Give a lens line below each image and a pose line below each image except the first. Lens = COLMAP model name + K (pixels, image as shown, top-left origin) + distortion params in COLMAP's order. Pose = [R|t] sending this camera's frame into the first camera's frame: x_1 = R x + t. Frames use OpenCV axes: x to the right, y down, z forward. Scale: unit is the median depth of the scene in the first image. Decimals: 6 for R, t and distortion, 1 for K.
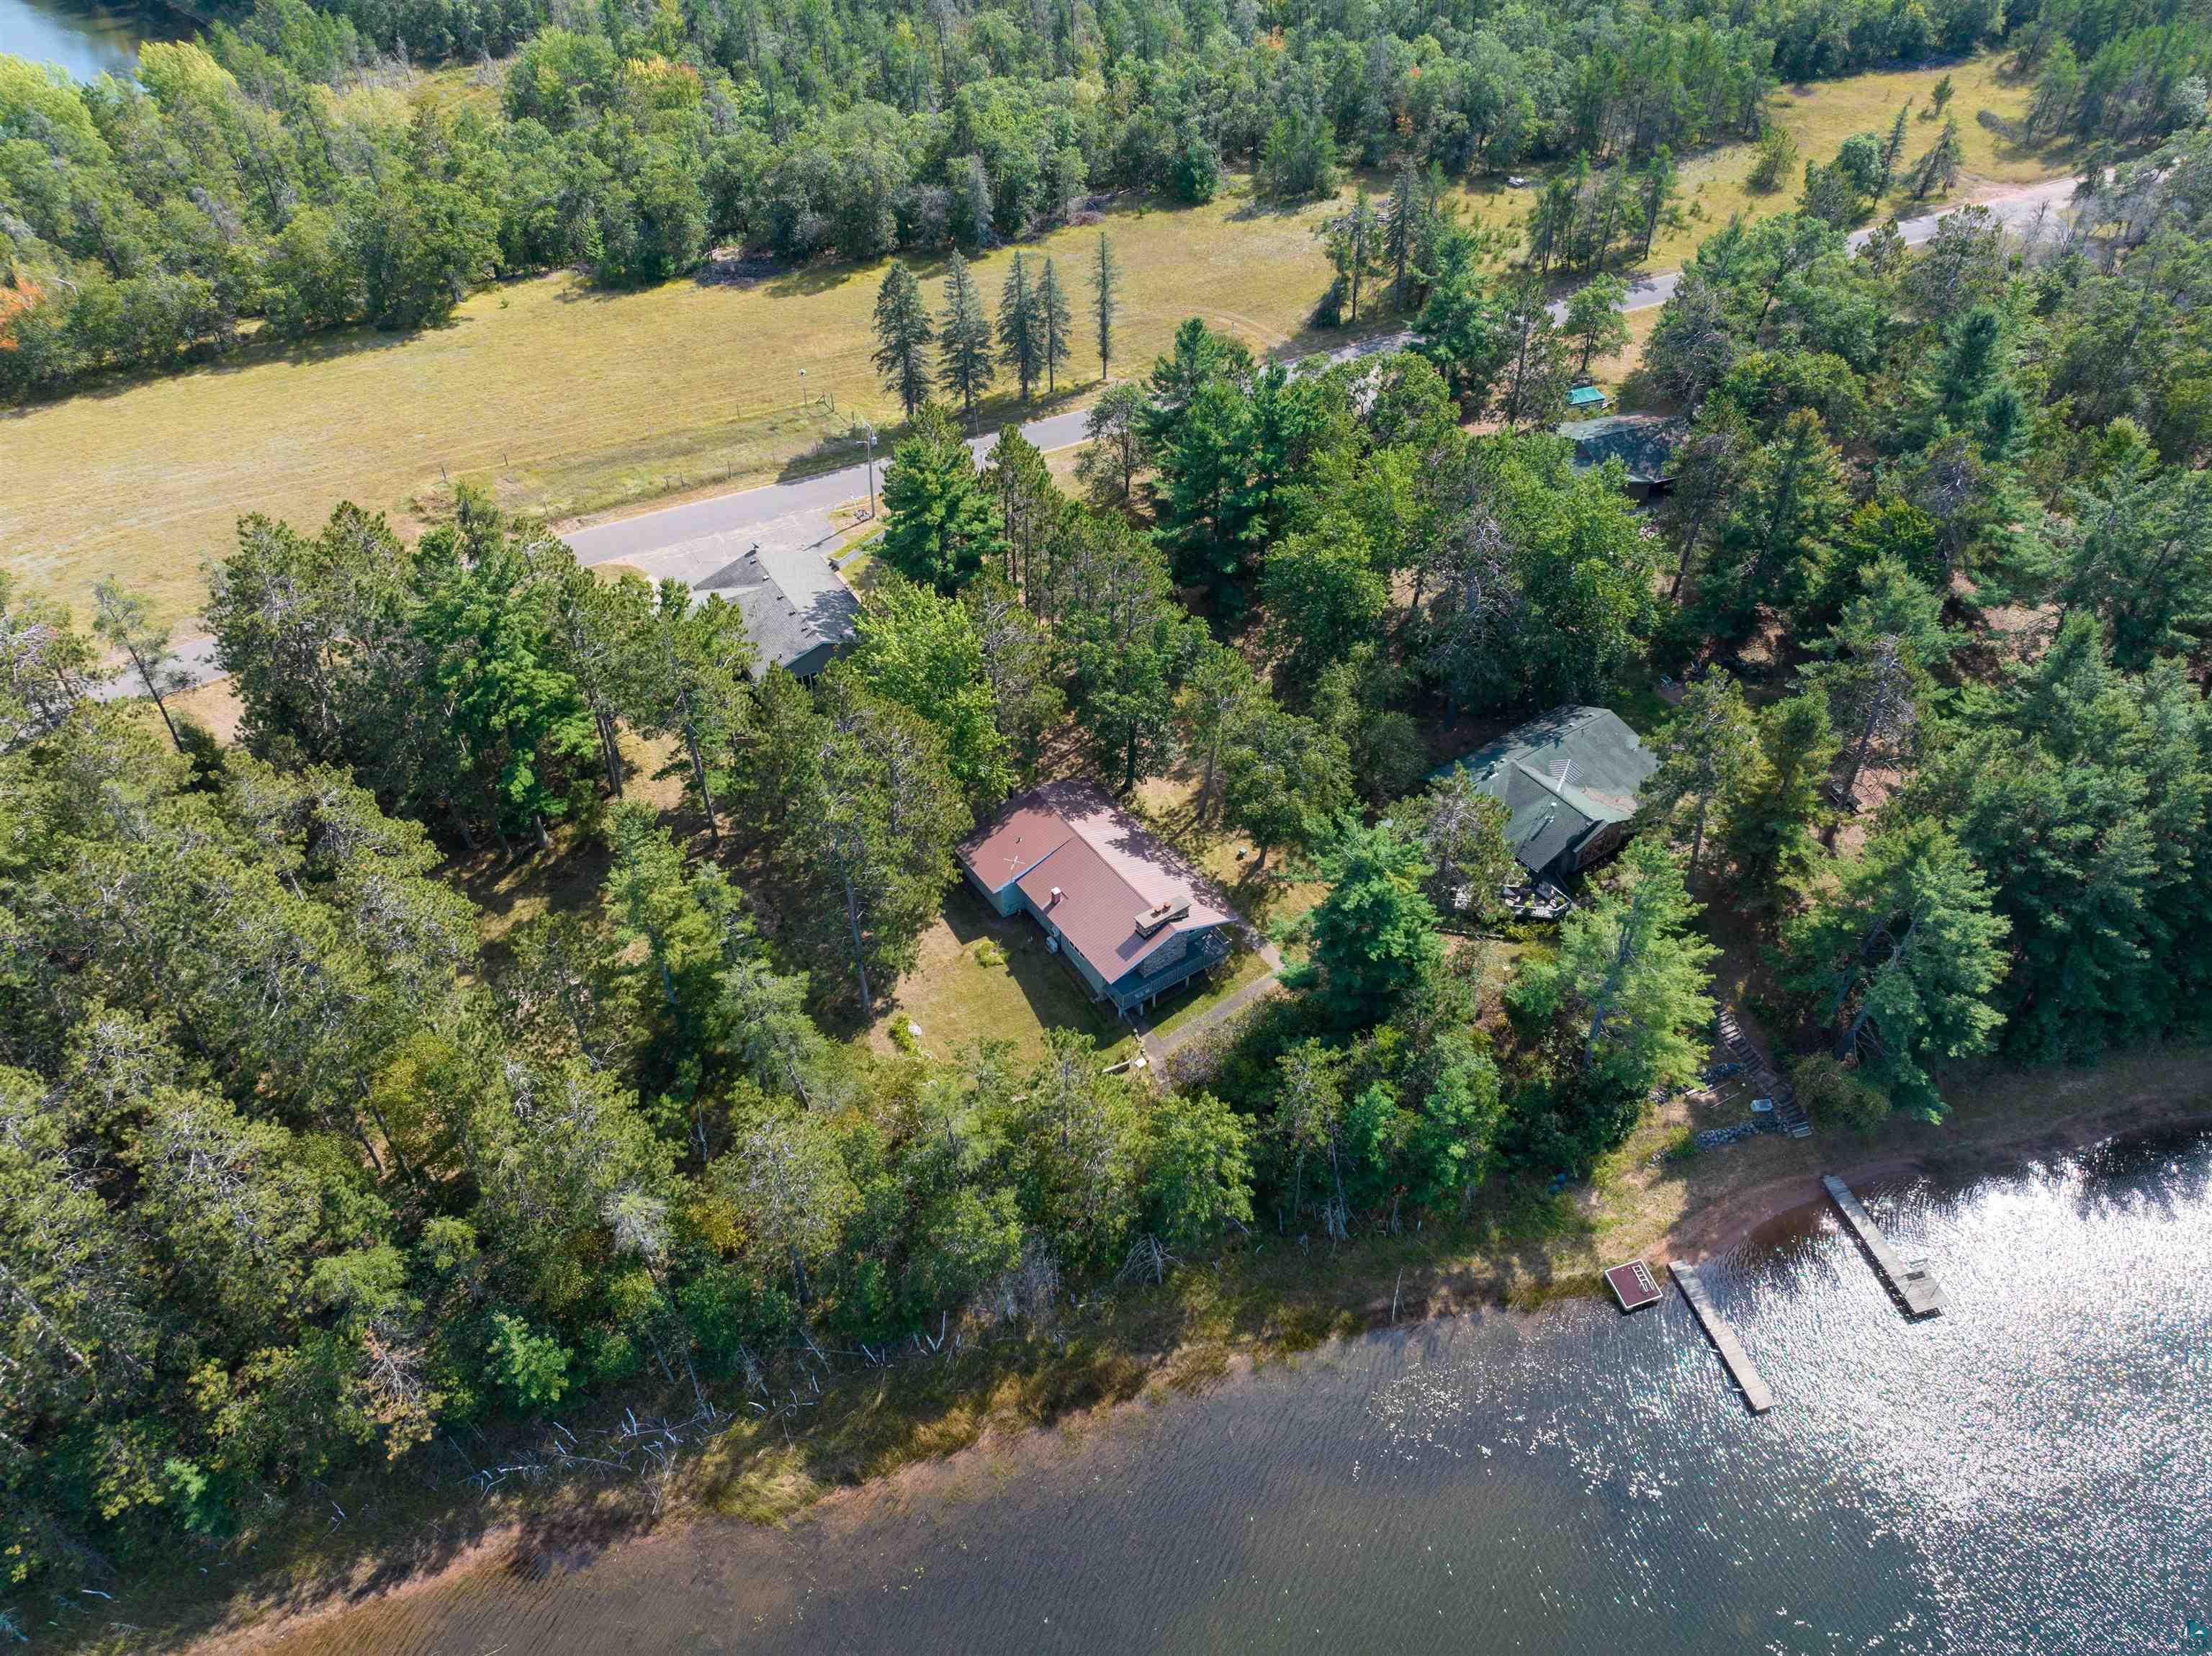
lens RADIAL K [[1553.8, 0, 1108.6], [0, 1553.8, 815.9], [0, 0, 1]] dist [-0.036073, 0.005211]
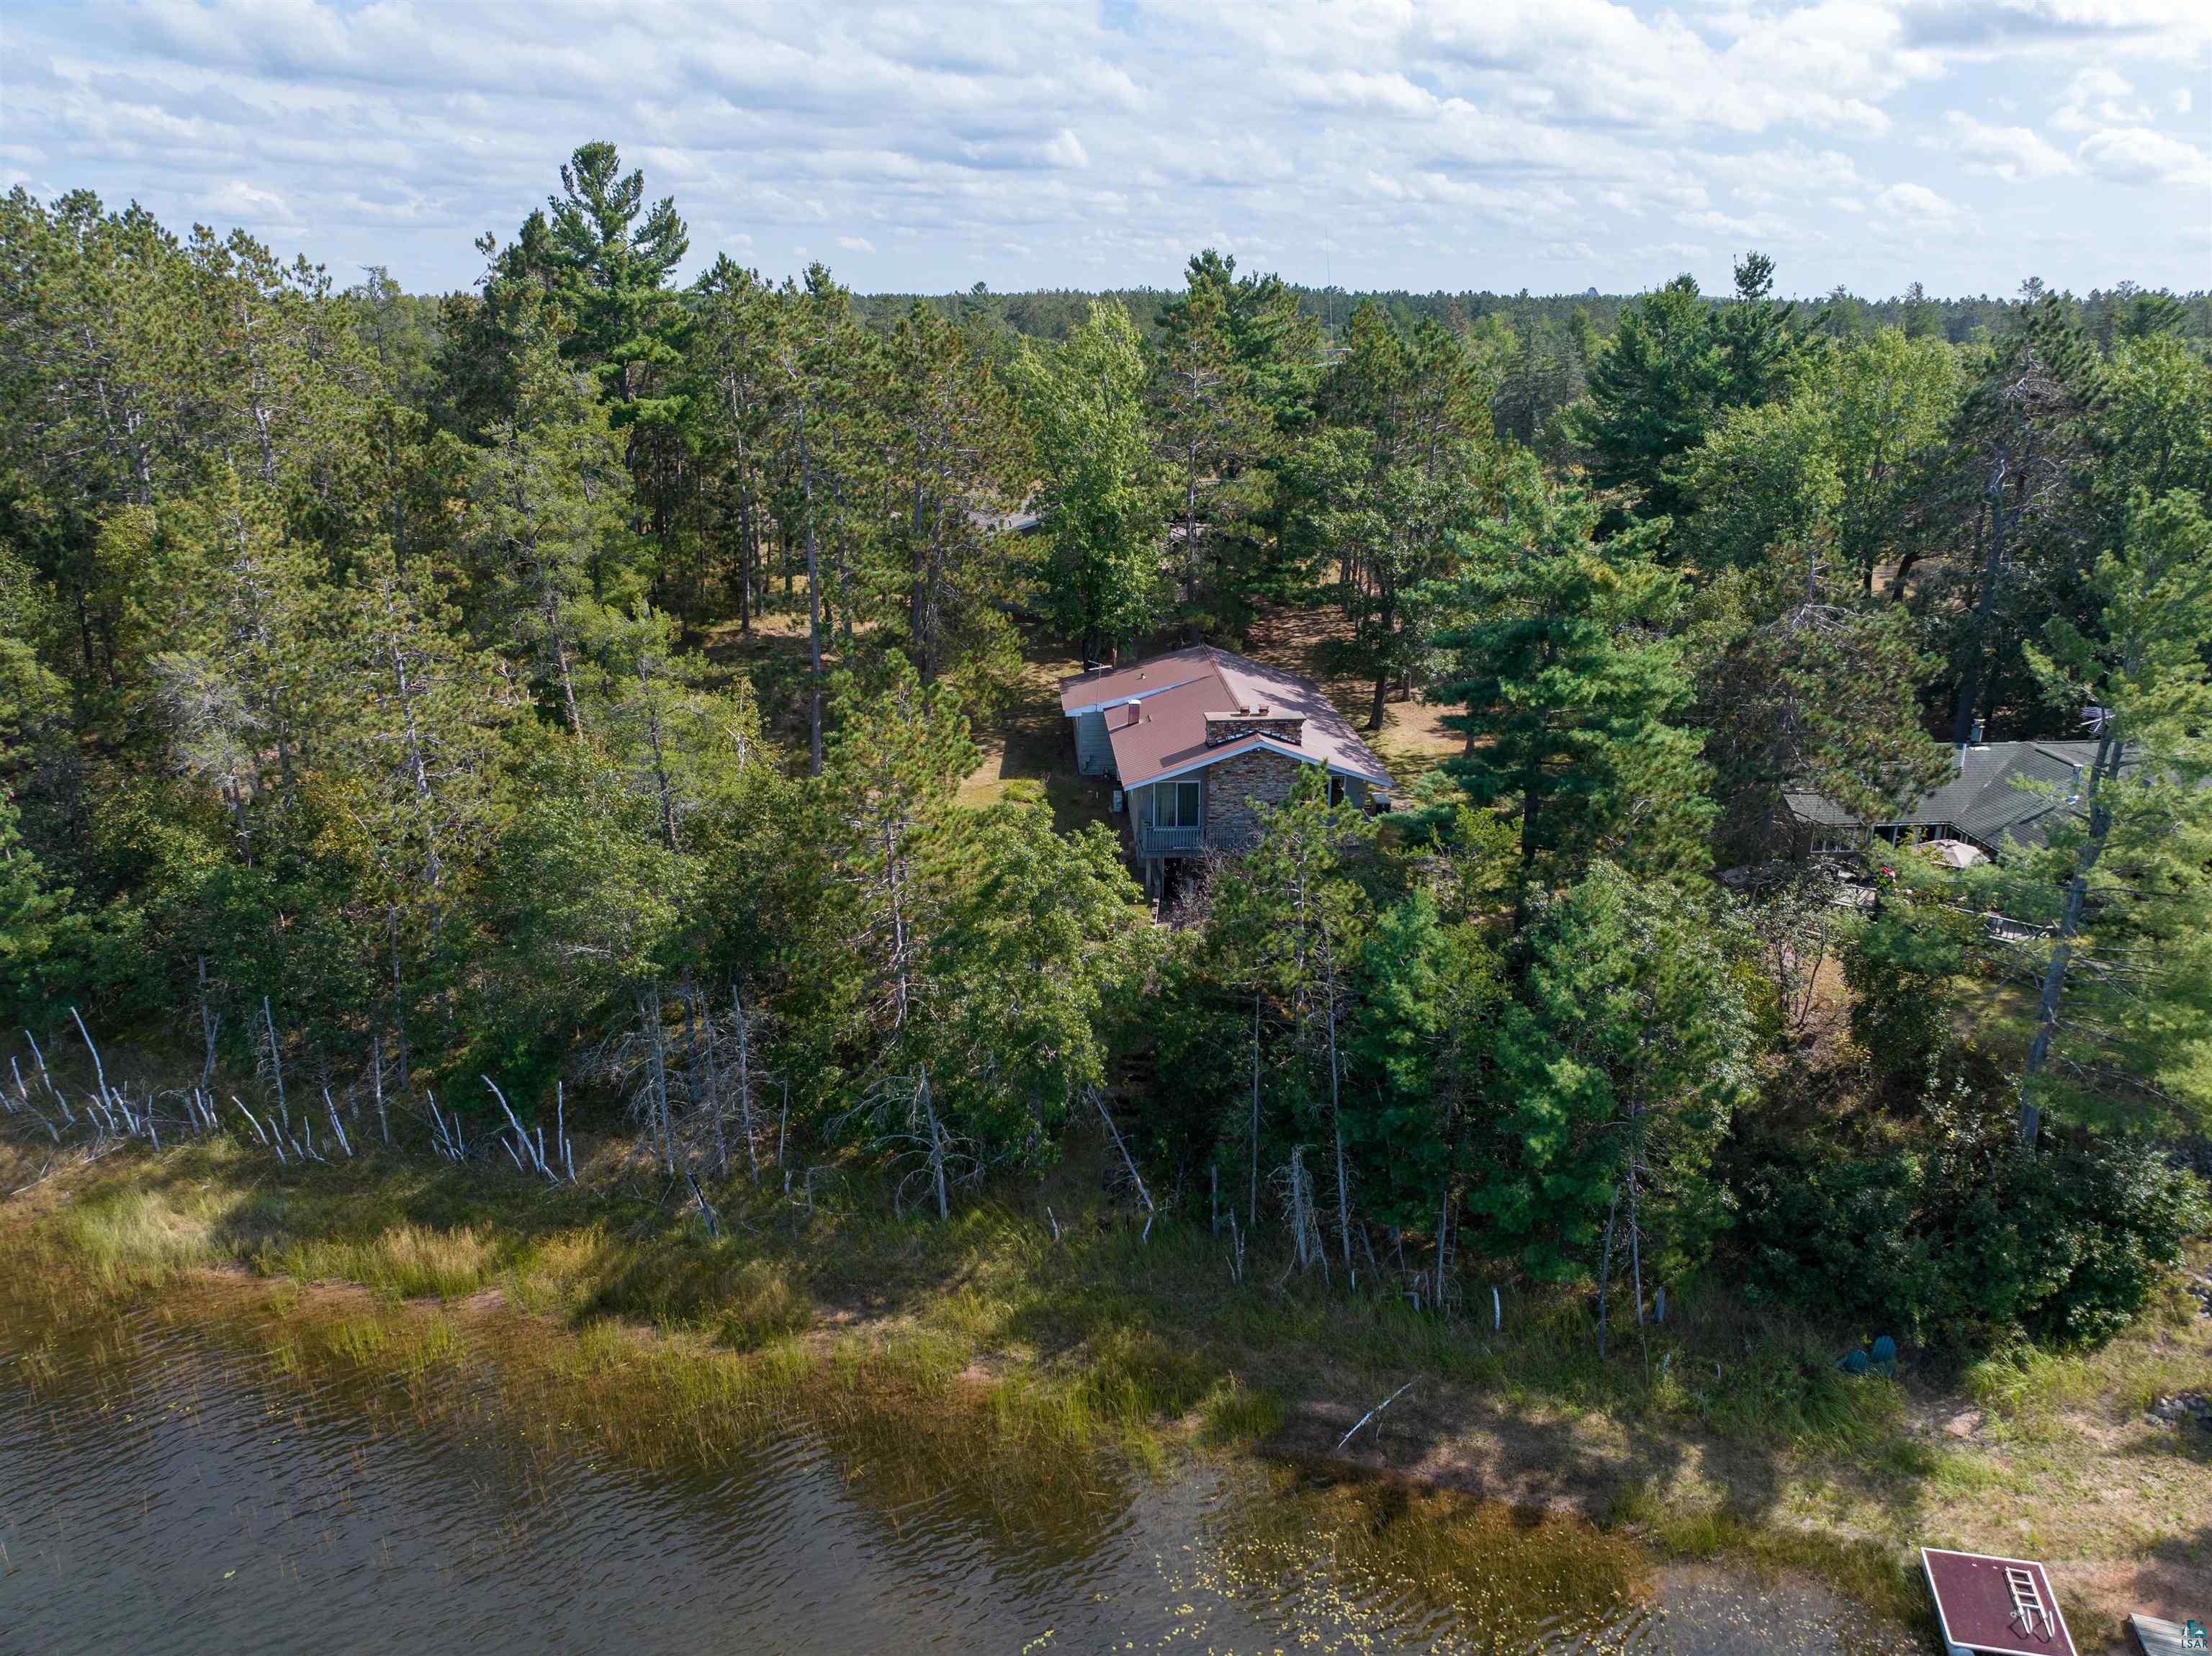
lens RADIAL K [[1558.2, 0, 1113.9], [0, 1558.2, 815.9], [0, 0, 1]] dist [-0.039897, 0.010685]
pose [[0.859441, 0.161814, -0.484950, 0.287051], [-0.339432, 0.889946, -0.304600, 0.298349], [0.382291, 0.426394, 0.819782, 0.508789]]
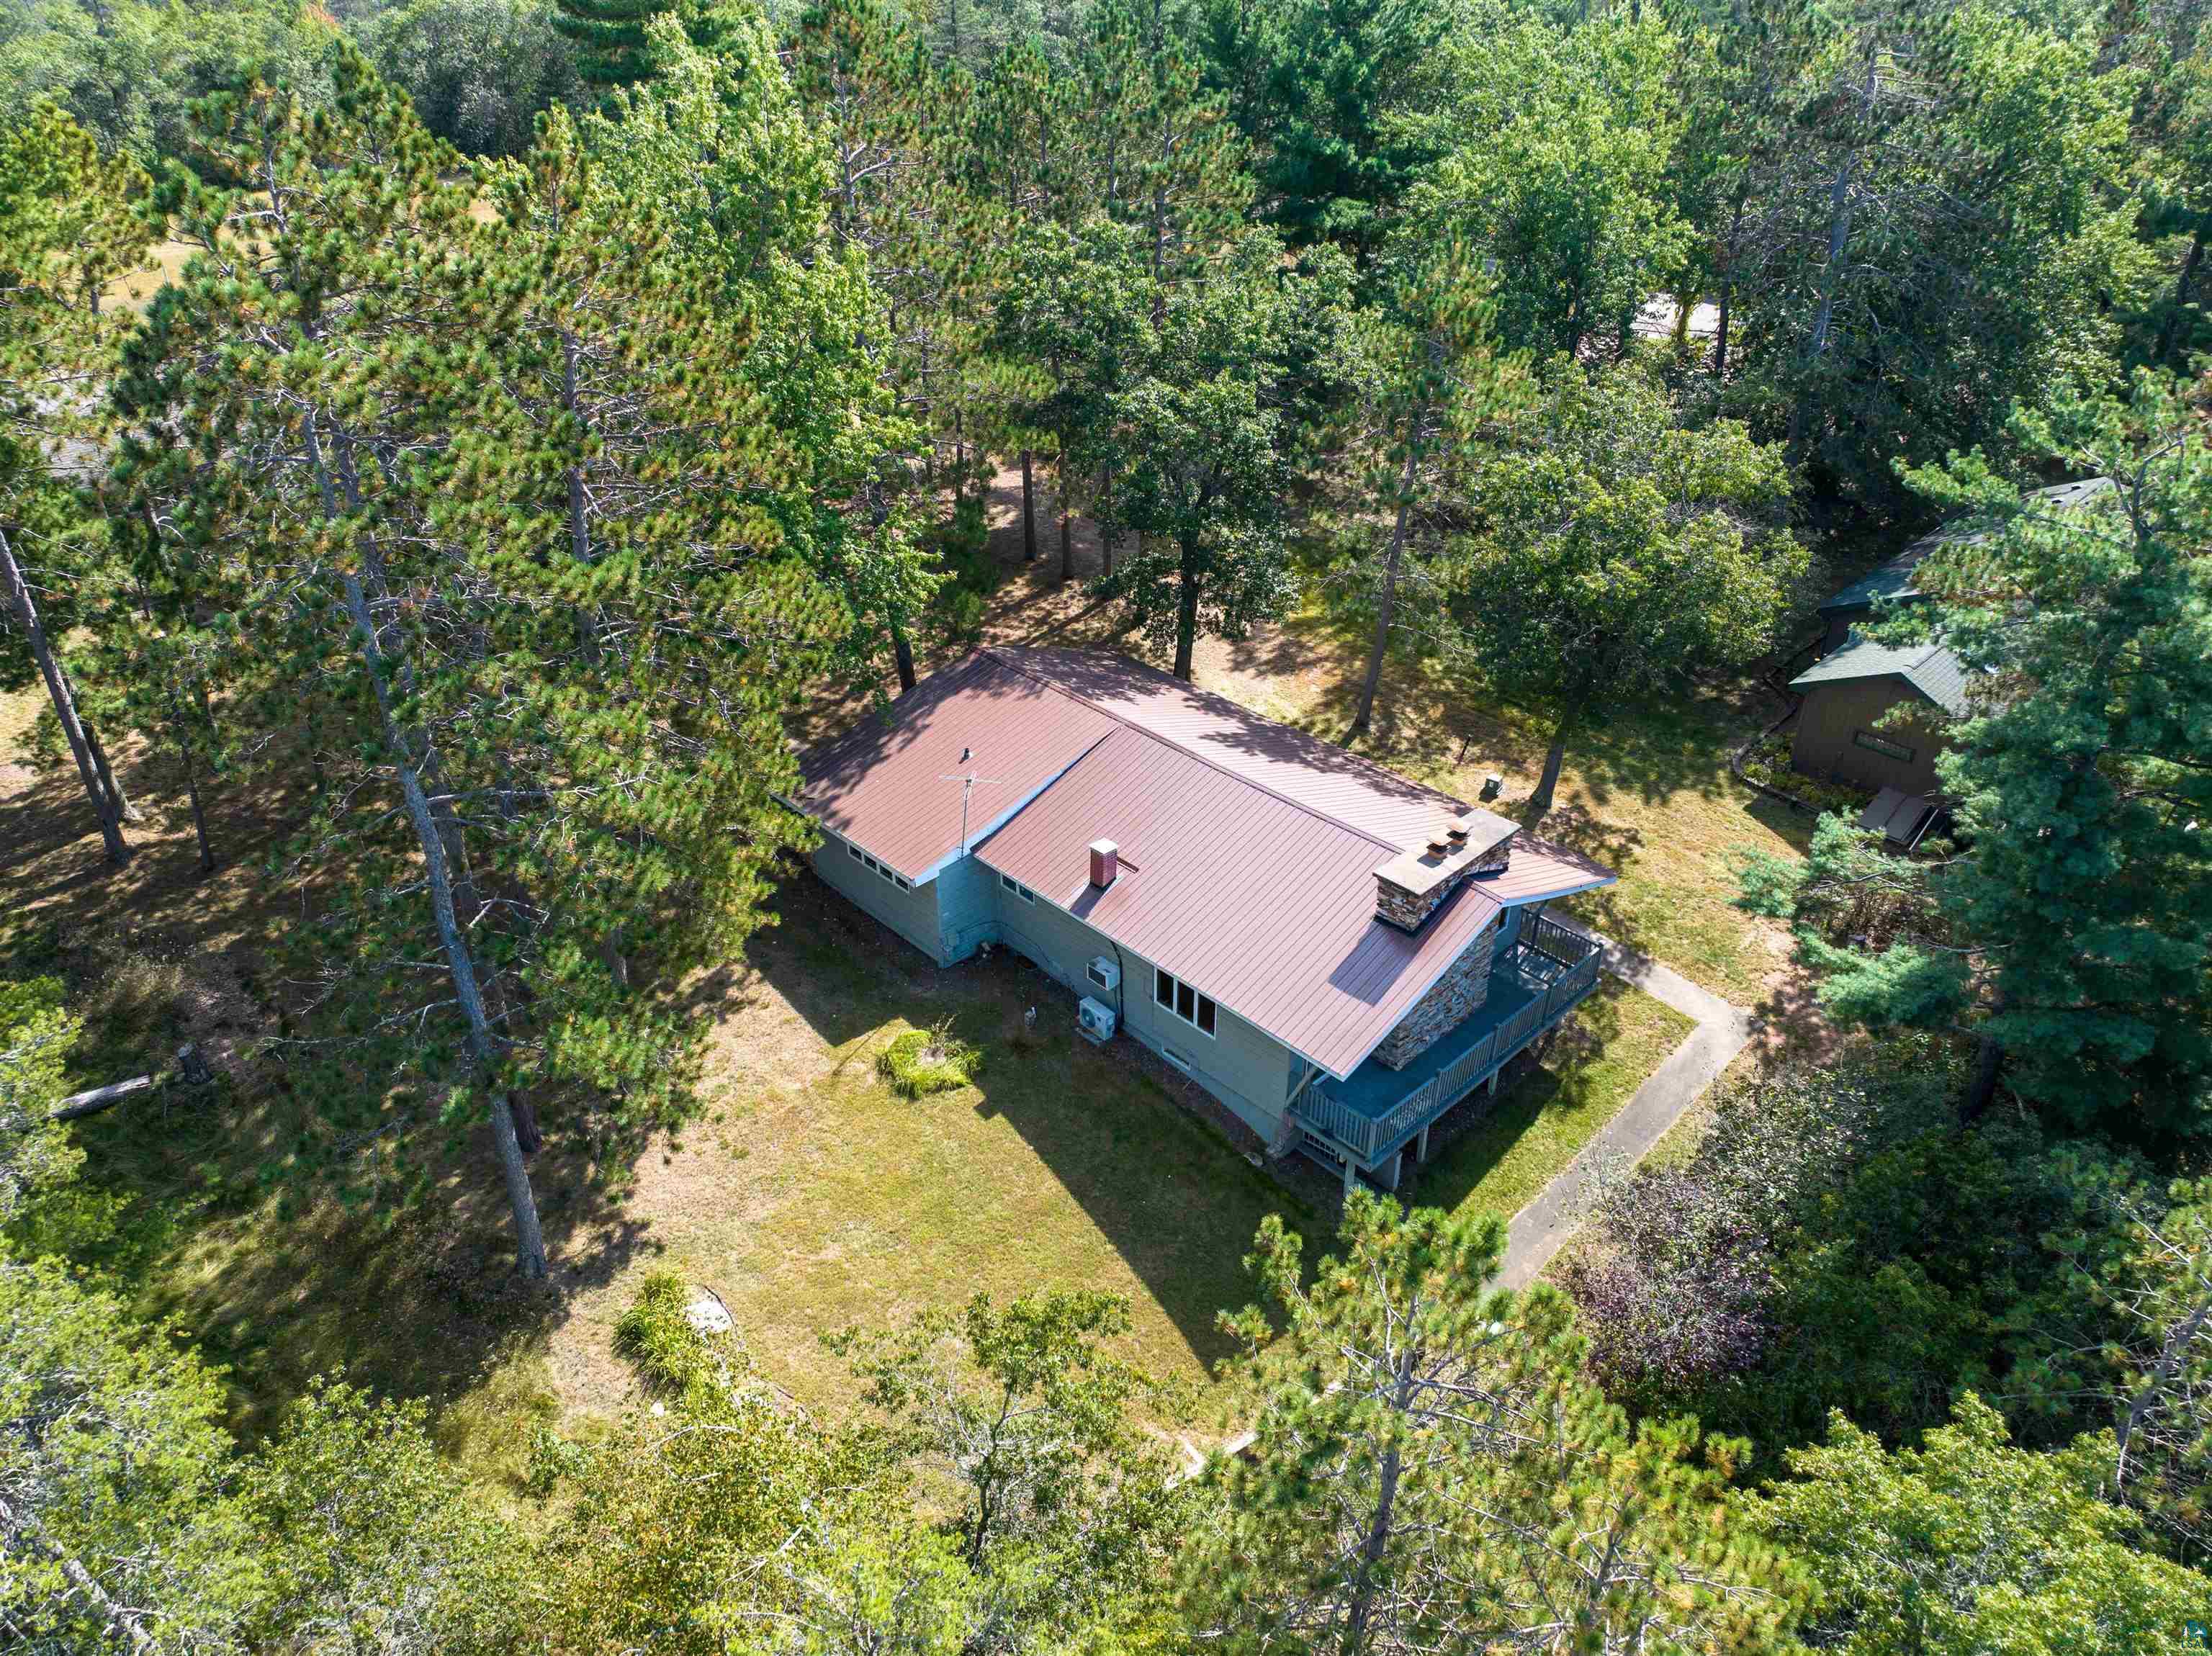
lens RADIAL K [[1553.8, 0, 1111.9], [0, 1553.8, 815.9], [0, 0, 1]] dist [-0.036073, 0.005211]
pose [[0.986276, -0.084225, 0.142006, -0.082855], [0.108116, 0.979504, -0.169950, 0.103386], [-0.124782, 0.182971, 0.975167, 0.689859]]
